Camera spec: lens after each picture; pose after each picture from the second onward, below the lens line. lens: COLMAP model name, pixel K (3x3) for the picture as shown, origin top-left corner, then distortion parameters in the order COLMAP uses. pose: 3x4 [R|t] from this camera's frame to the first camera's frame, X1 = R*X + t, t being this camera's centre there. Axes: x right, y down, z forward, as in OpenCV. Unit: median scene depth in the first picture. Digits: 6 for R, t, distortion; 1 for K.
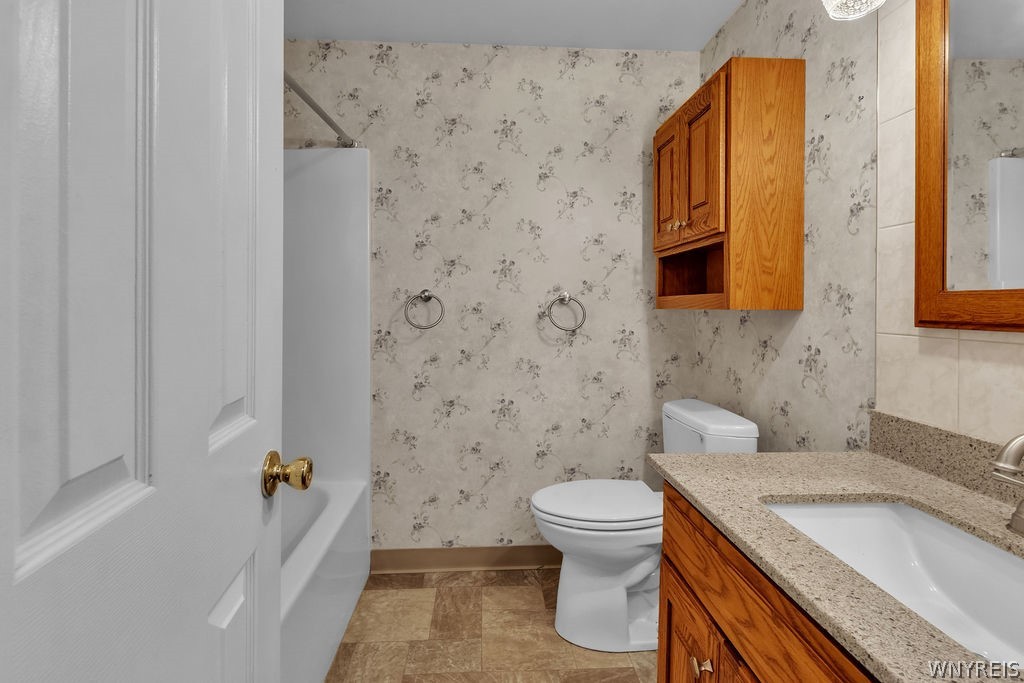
lens RADIAL K [[491.8, 0, 508.5], [0, 491.8, 297.1], [0, 0, 1]] dist [-0.002921, -0.001389]
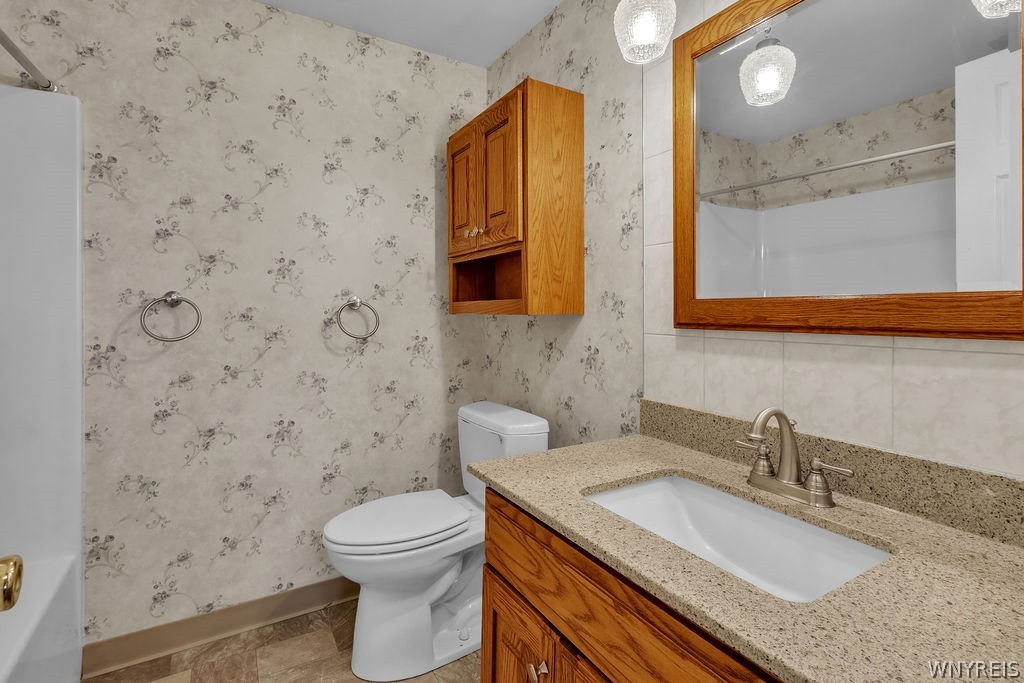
lens RADIAL K [[486.1, 0, 506.2], [0, 486.1, 302.9], [0, 0, 1]] dist [-0.000824, -0.000720]
pose [[0.885664, 0.005642, 0.464292, -0.069657], [-0.005852, 0.999982, -0.000989, 0.001134], [-0.464289, -0.001842, 0.885682, 0.082200]]
